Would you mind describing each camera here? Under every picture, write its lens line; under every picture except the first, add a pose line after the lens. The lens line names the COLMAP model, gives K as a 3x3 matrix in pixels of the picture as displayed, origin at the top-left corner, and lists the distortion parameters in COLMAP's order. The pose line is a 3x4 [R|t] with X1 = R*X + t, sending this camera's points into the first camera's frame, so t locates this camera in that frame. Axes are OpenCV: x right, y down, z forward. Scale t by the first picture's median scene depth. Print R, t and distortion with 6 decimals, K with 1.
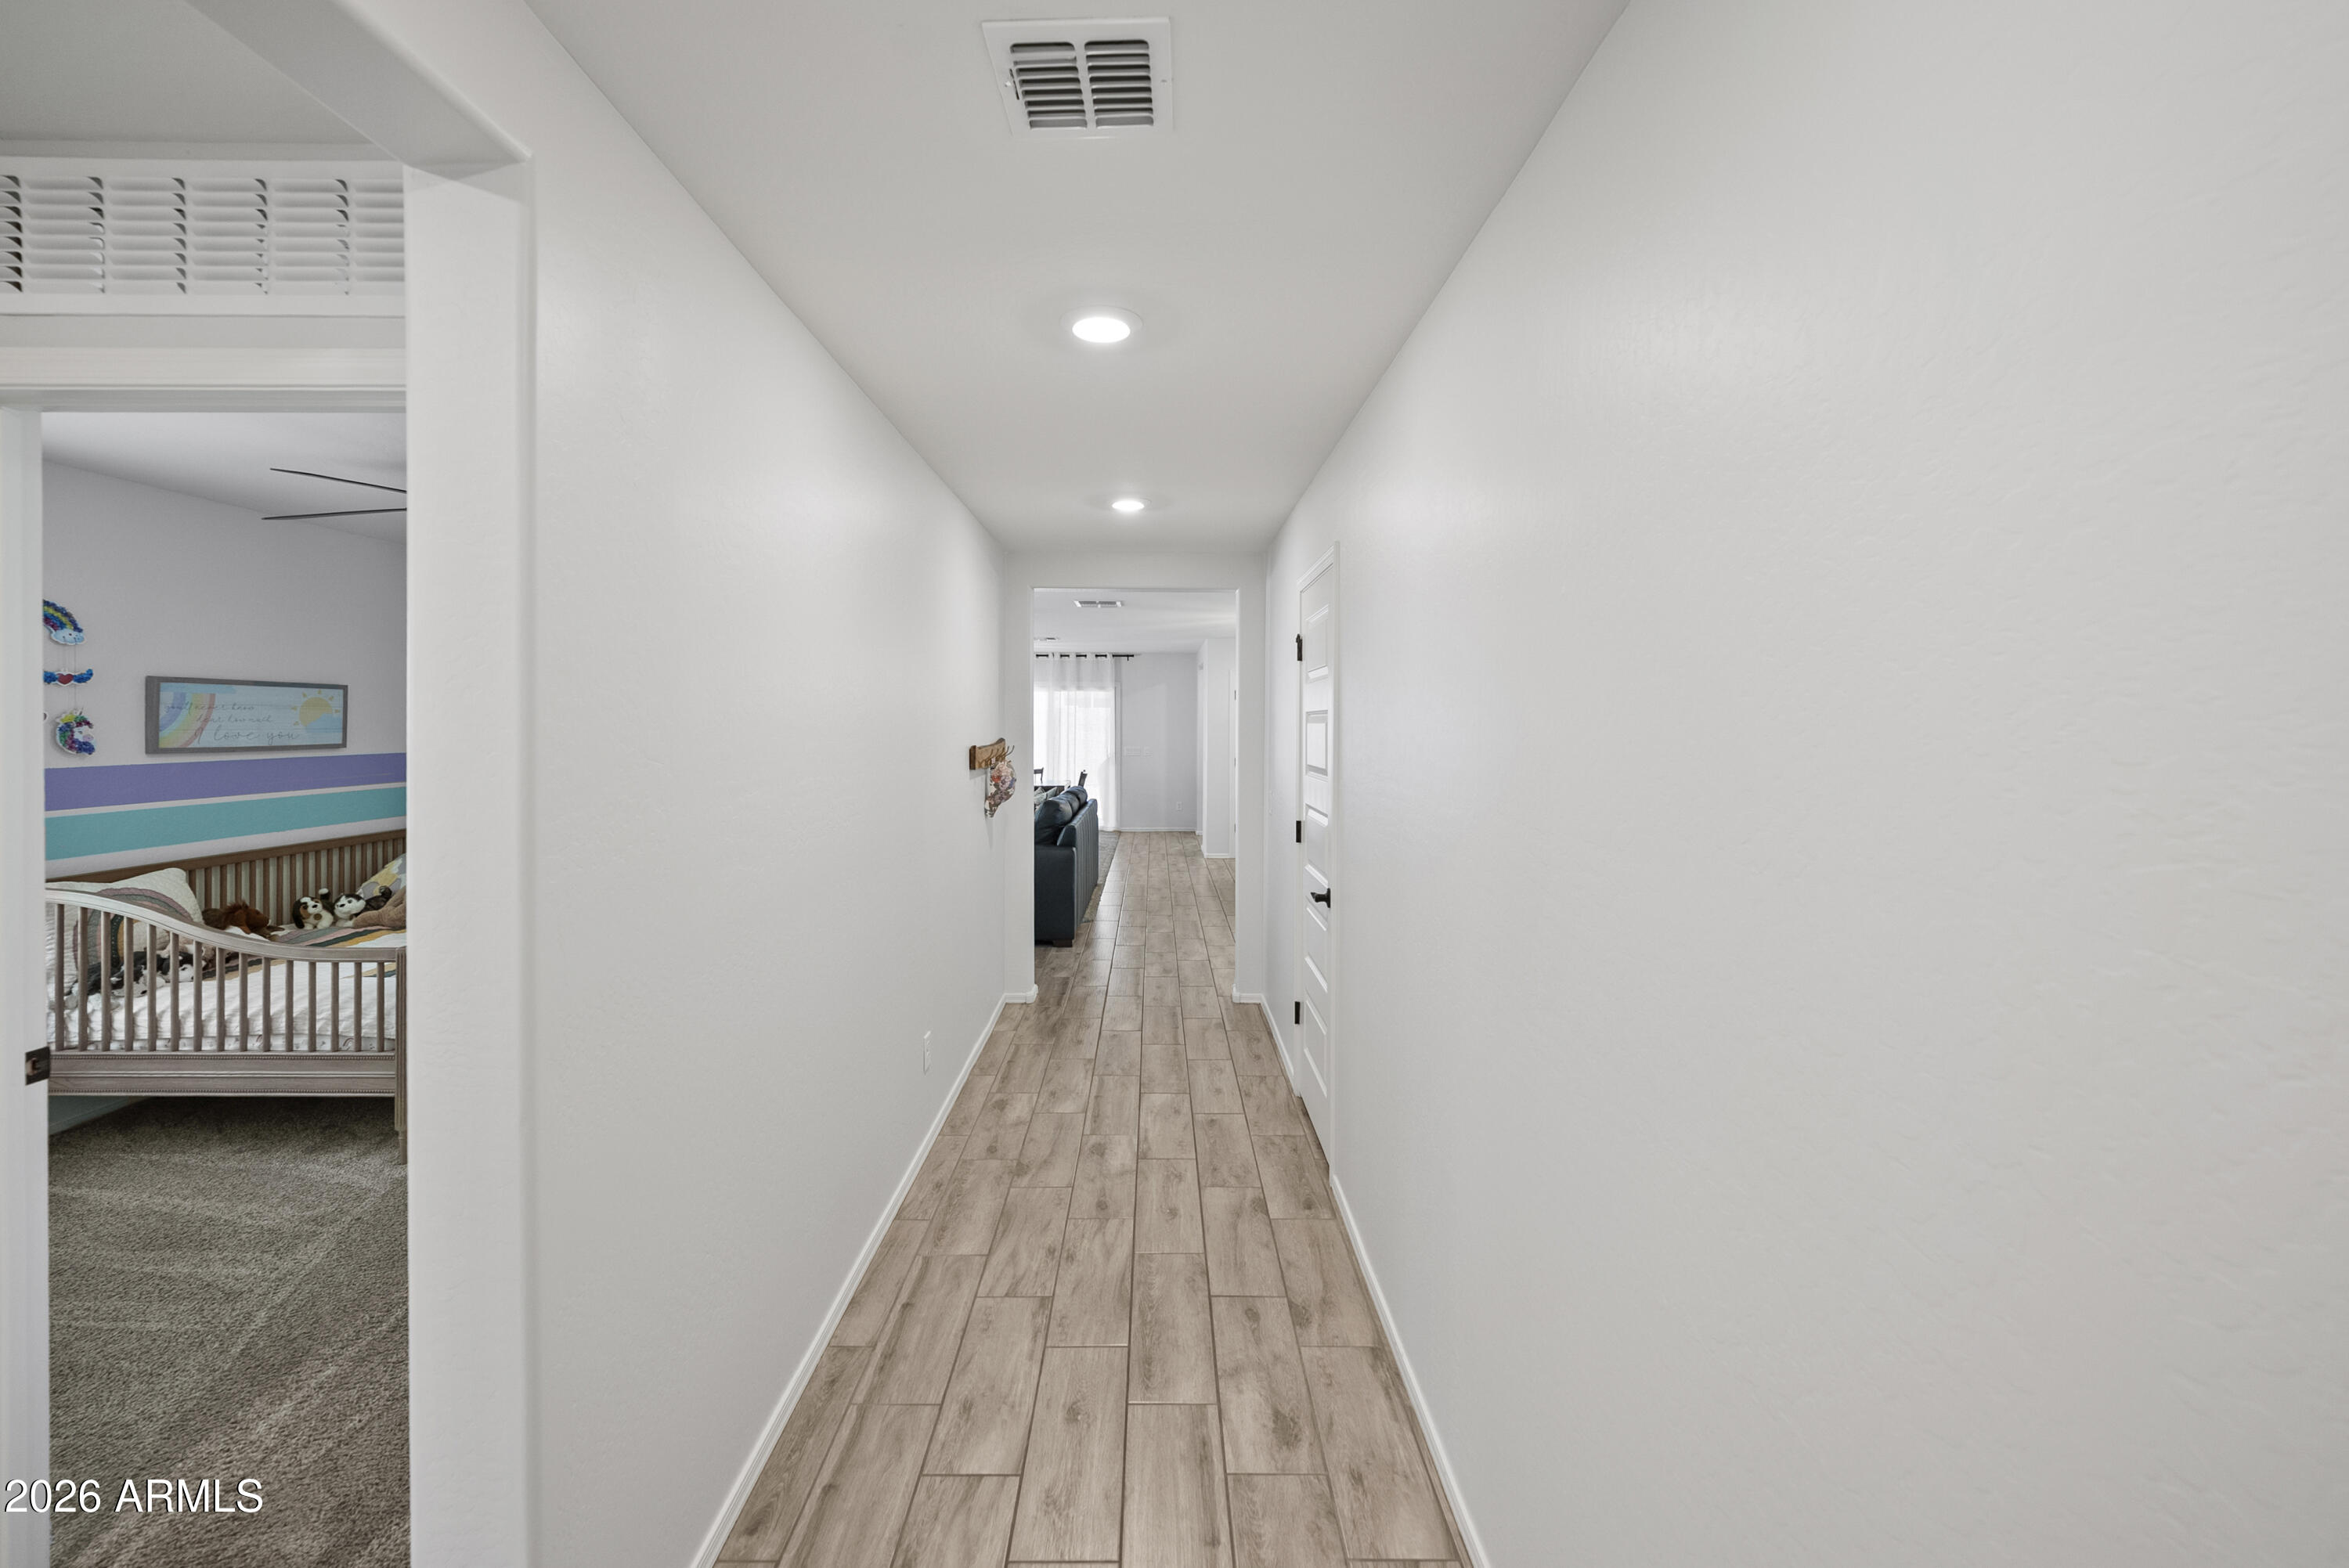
lens RADIAL K [[983.0, 0, 1161.4], [0, 983.0, 736.1], [0, 0, 1]] dist [-0.000258, -0.000570]
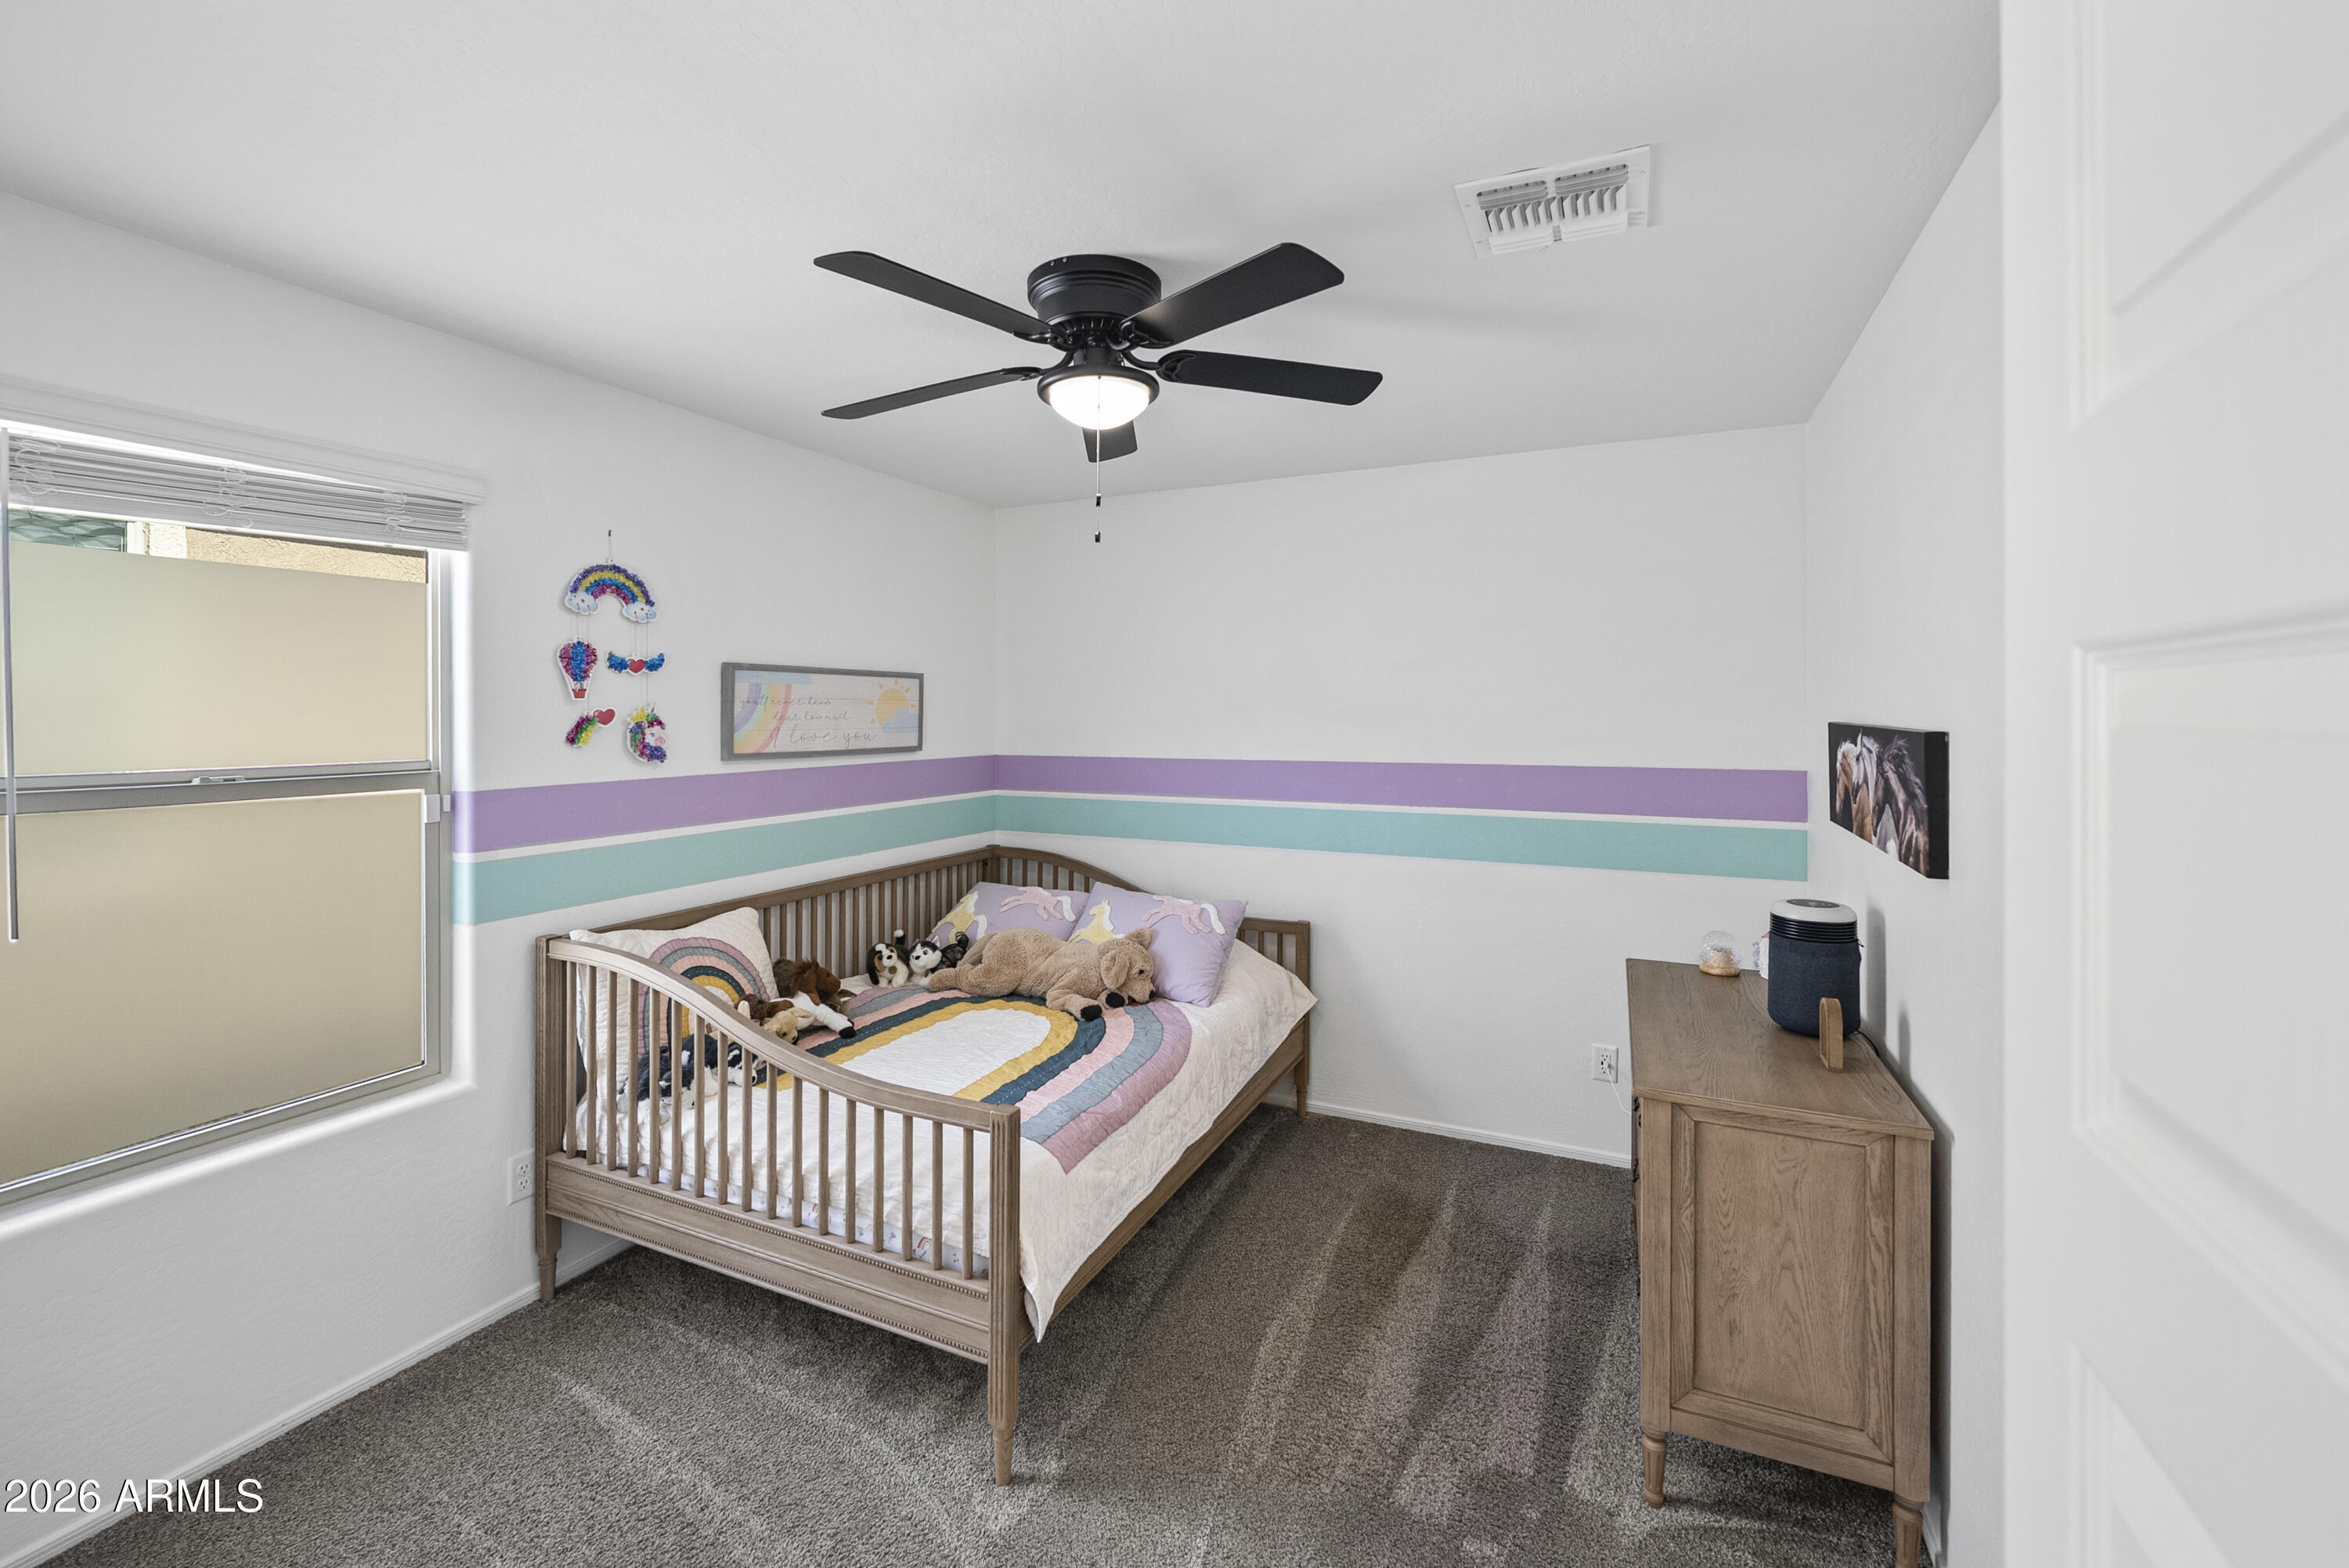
lens RADIAL K [[983.0, 0, 1164.0], [0, 983.0, 720.7], [0, 0, 1]] dist [-0.000258, -0.000570]
pose [[0.900546, -0.005273, -0.434729, -0.383282], [0.000952, 0.999948, -0.010157, -0.006113], [0.434760, 0.008734, 0.900504, 0.460074]]
